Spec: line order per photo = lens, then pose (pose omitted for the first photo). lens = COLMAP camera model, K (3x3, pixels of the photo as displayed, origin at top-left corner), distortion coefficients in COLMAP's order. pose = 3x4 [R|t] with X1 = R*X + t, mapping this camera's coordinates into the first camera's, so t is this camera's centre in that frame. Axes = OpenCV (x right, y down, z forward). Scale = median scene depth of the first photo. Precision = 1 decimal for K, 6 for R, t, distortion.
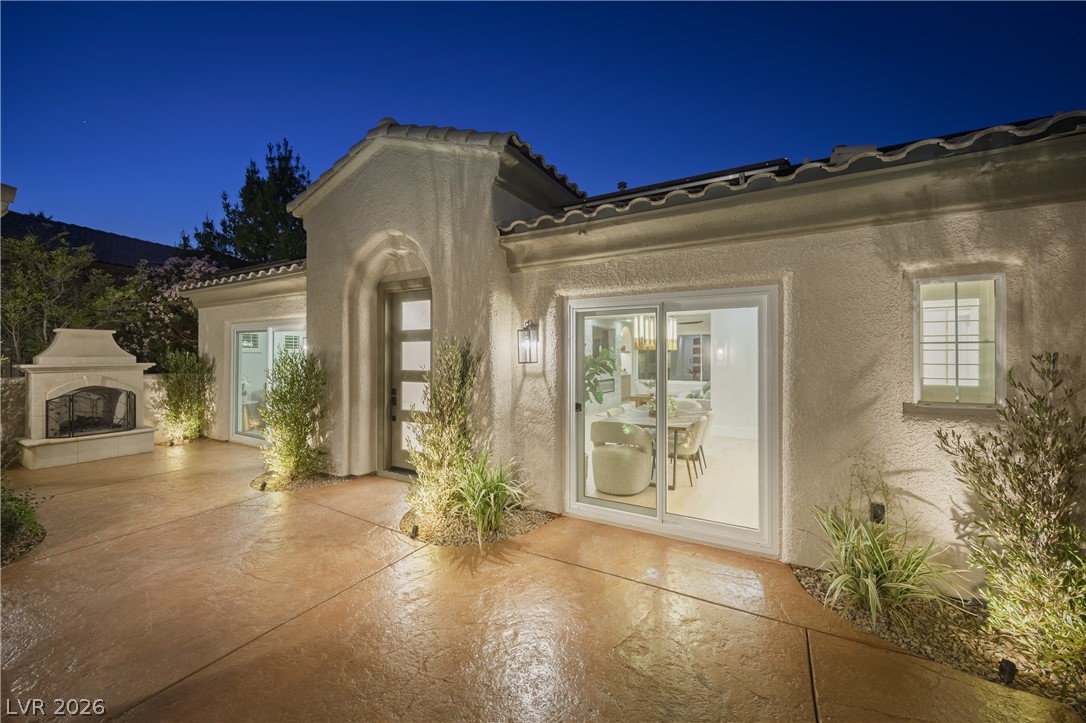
lens RADIAL K [[419.0, 0, 504.7], [0, 419.0, 355.7], [0, 0, 1]] dist [-0.003575, 0.000114]
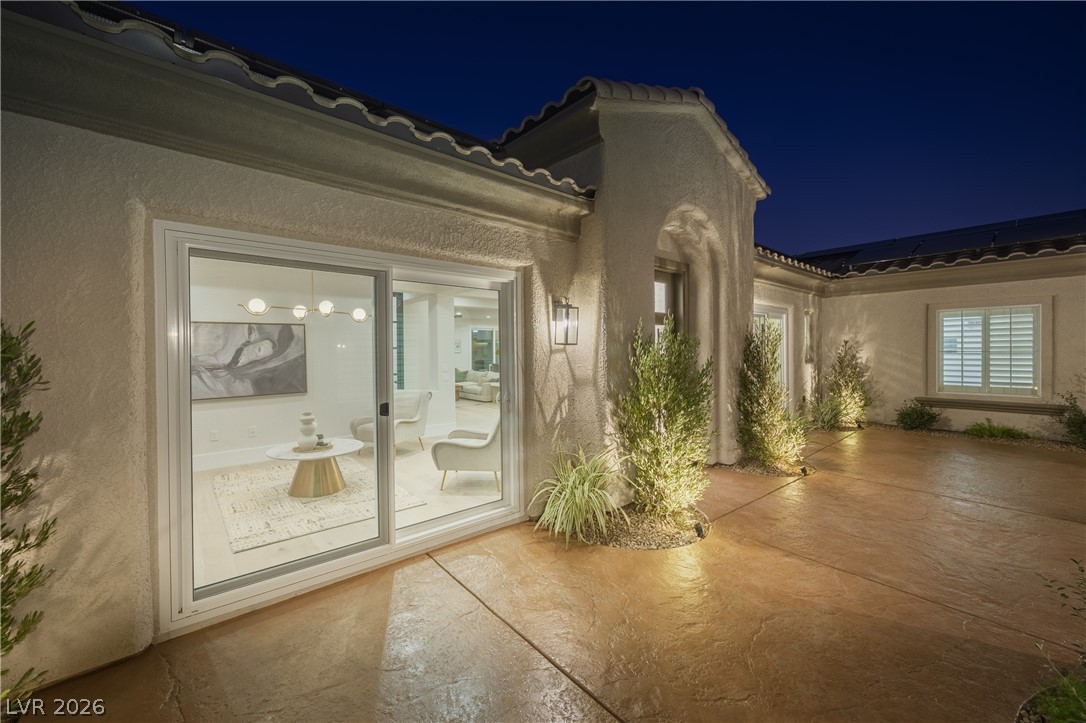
lens RADIAL K [[438.3, 0, 511.7], [0, 438.3, 354.8], [0, 0, 1]] dist [0.002340, 0.000211]
pose [[0.303967, -0.012793, 0.952597, -1.208056], [0.008482, 0.999907, 0.010722, 0.020097], [-0.952645, 0.004821, 0.304047, 0.974252]]
